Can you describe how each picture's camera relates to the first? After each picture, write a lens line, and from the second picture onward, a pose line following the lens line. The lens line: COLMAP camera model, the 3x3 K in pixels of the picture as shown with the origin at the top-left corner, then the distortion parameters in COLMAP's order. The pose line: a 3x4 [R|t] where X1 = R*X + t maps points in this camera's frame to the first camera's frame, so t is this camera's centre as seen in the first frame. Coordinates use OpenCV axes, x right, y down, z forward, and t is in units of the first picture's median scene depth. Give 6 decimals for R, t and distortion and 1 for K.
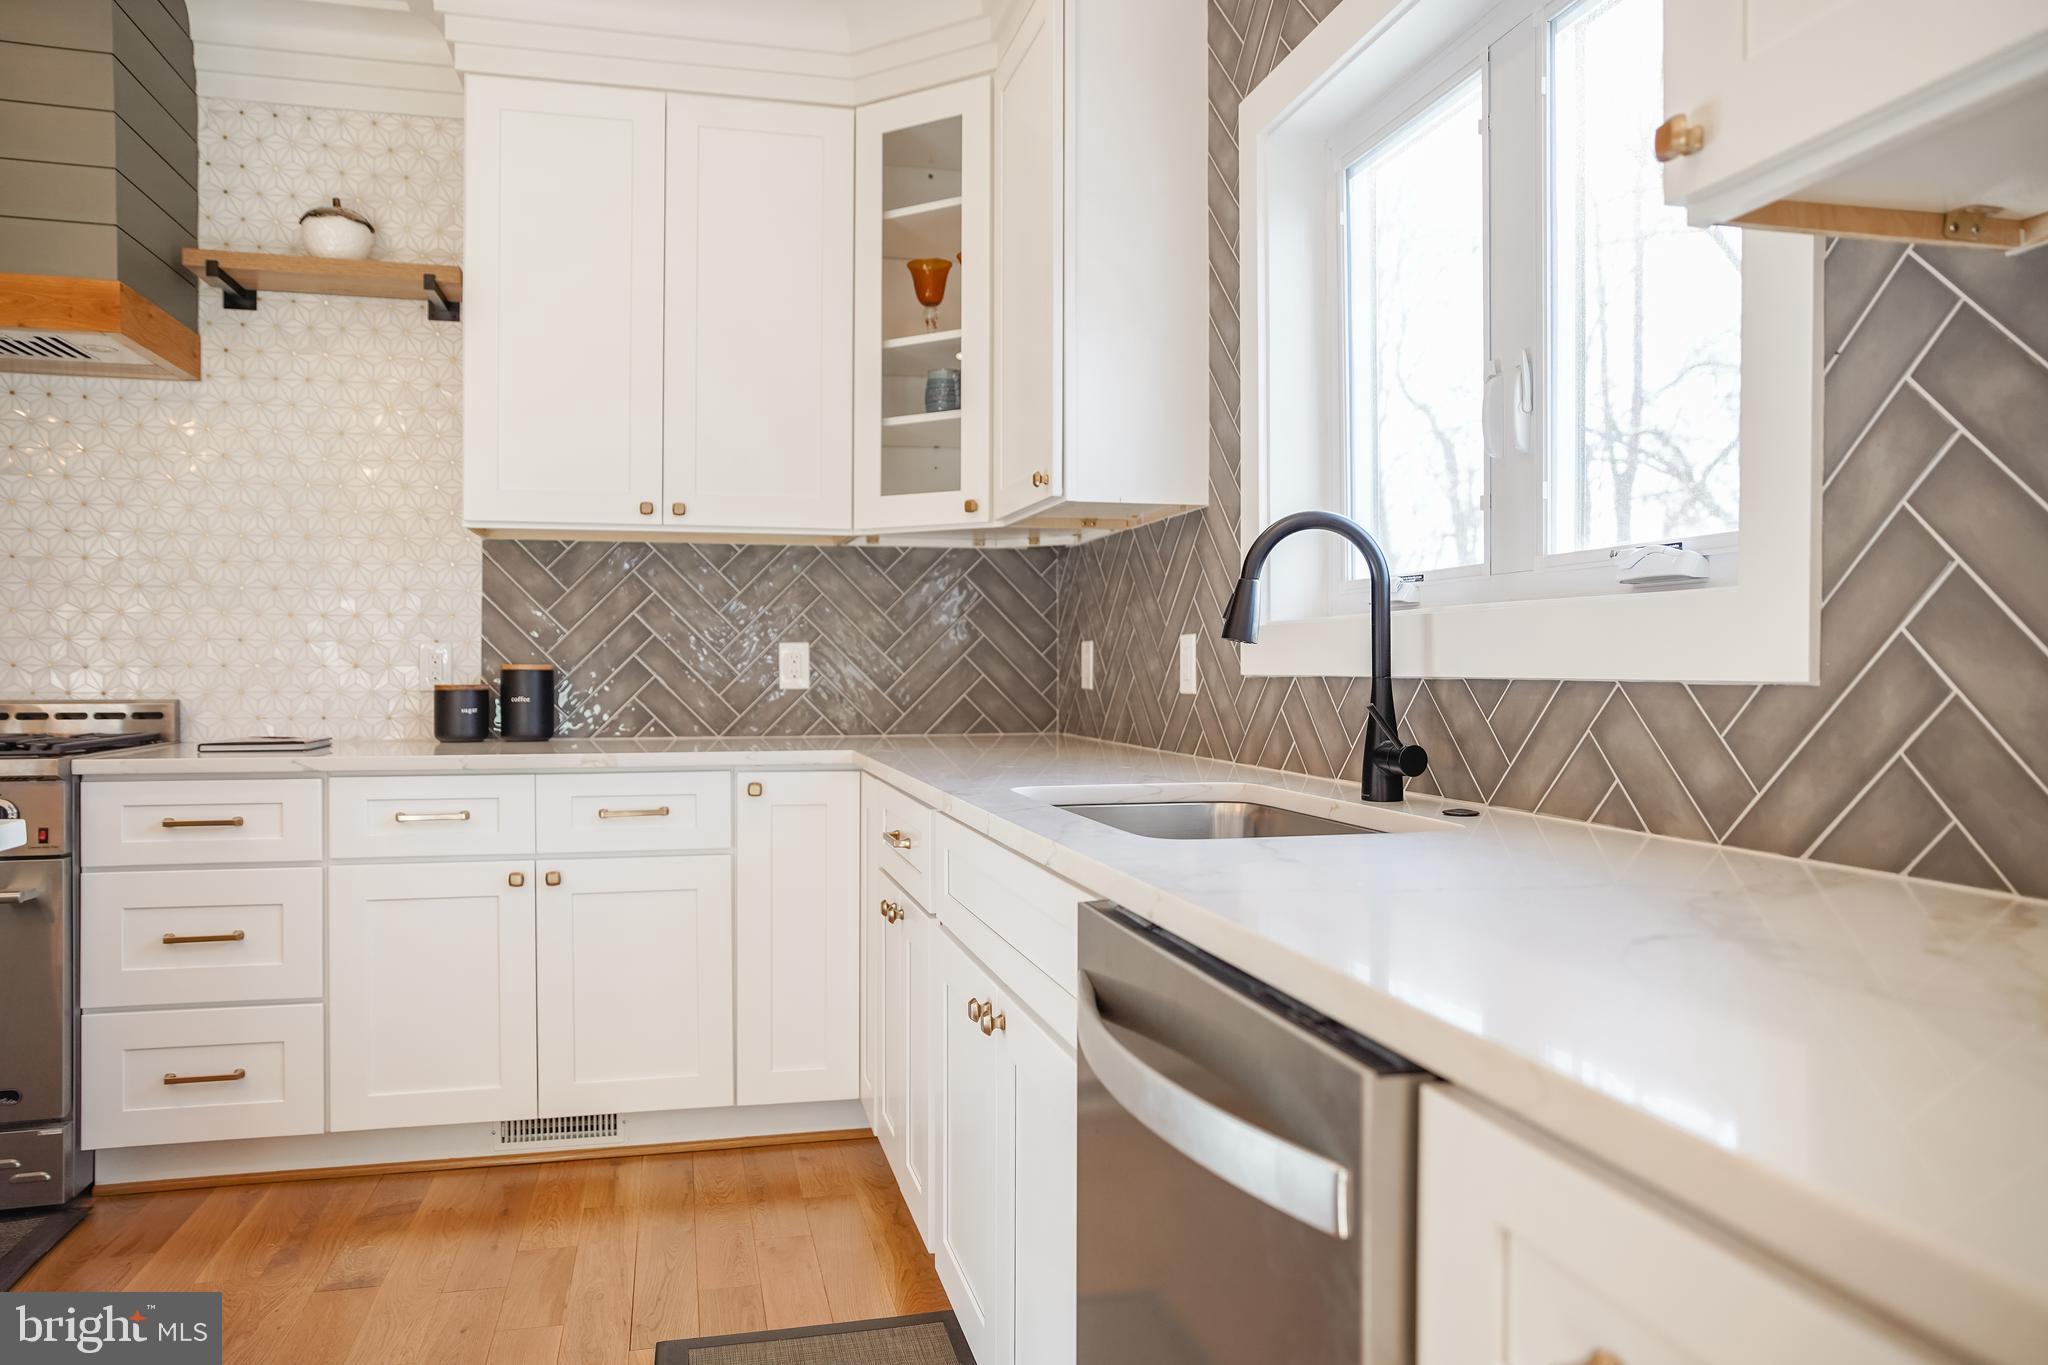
lens RADIAL K [[1405.3, 0, 1024.0], [0, 1405.3, 682.5], [0, 0, 1]] dist [-0.097202, 0.105515]
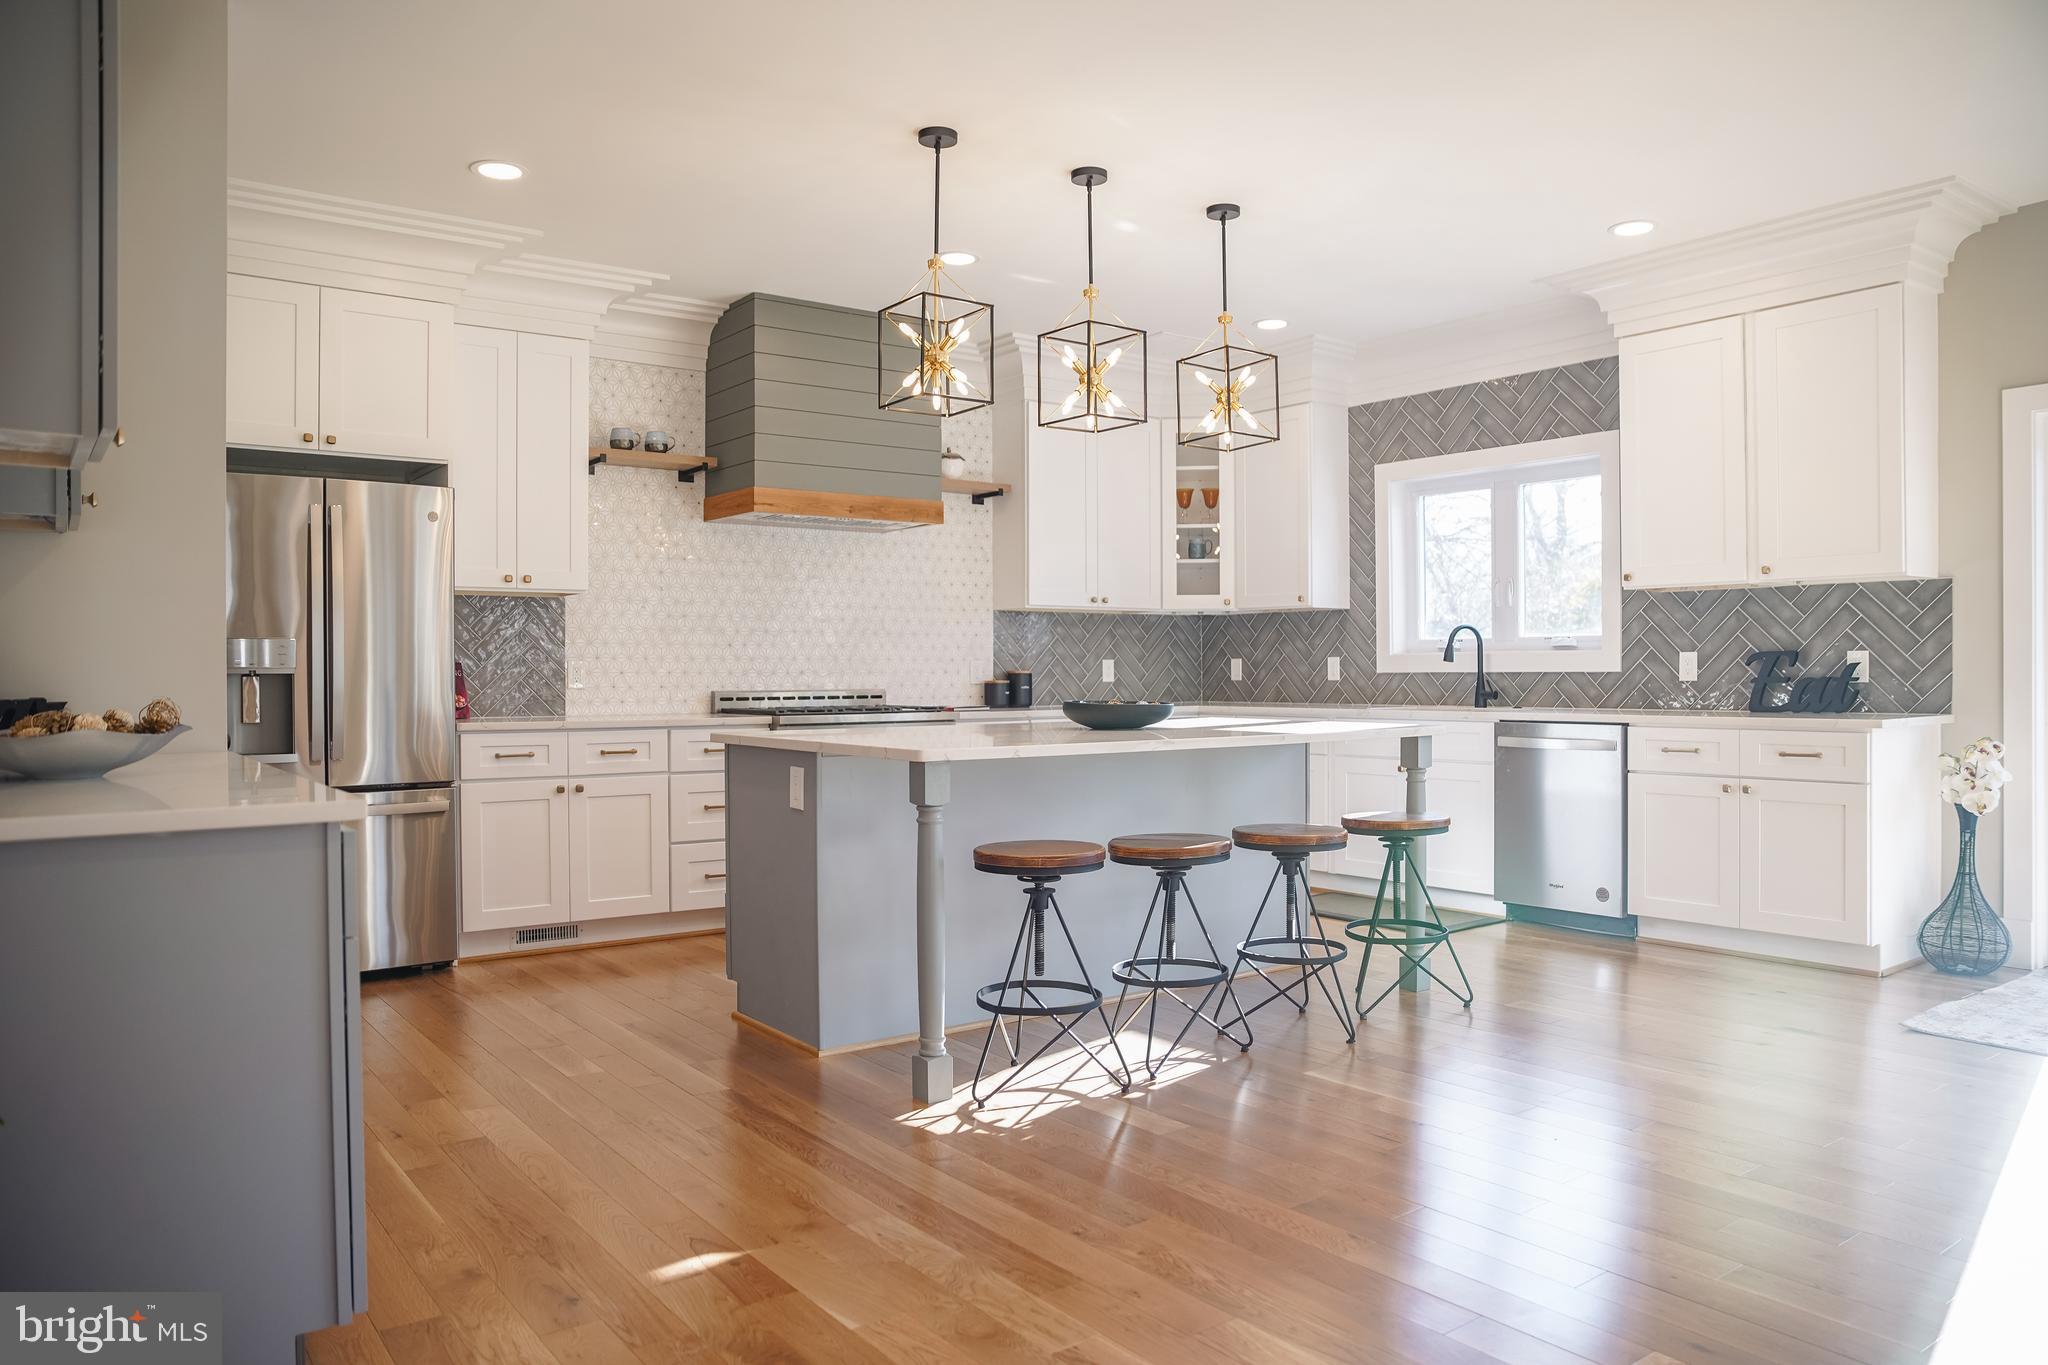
lens RADIAL K [[1405.3, 0, 1024.0], [0, 1405.3, 682.5], [0, 0, 1]] dist [-0.097202, 0.105515]
pose [[0.920893, -0.010435, 0.389675, -1.237265], [0.011777, 0.999930, -0.001055, 0.007678], [-0.389637, 0.005561, 0.920952, -1.006839]]
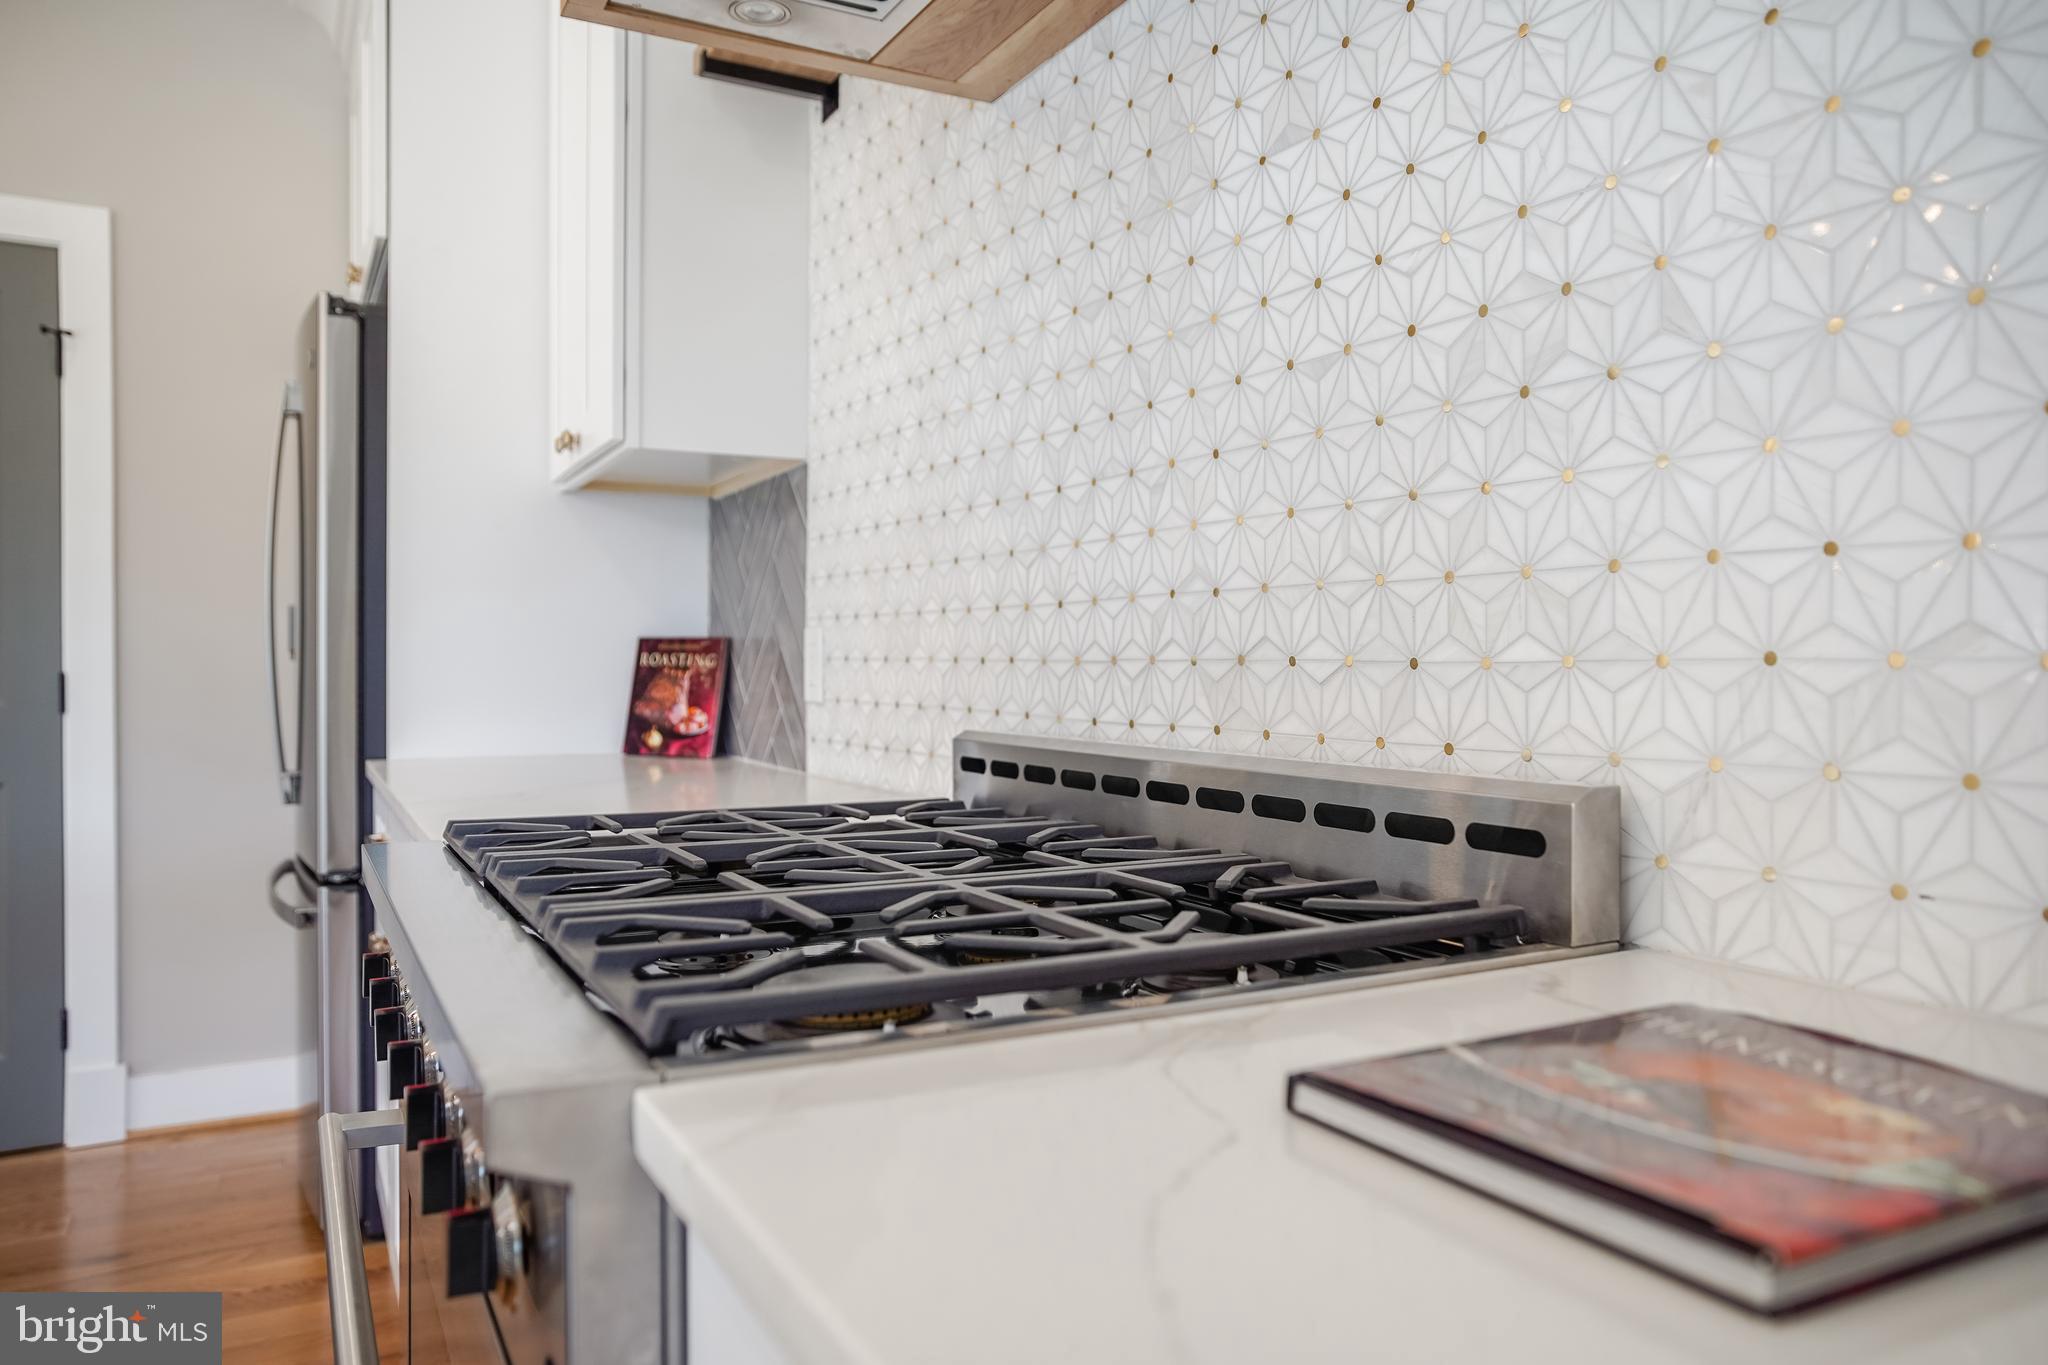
lens RADIAL K [[1405.3, 0, 1024.0], [0, 1405.3, 682.5], [0, 0, 1]] dist [-0.097202, 0.105515]
pose [[0.240460, 0.009911, -0.970609, -0.382012], [-0.009742, 0.999922, 0.007796, -0.008889], [0.970610, 0.007581, 0.240538, 0.826786]]
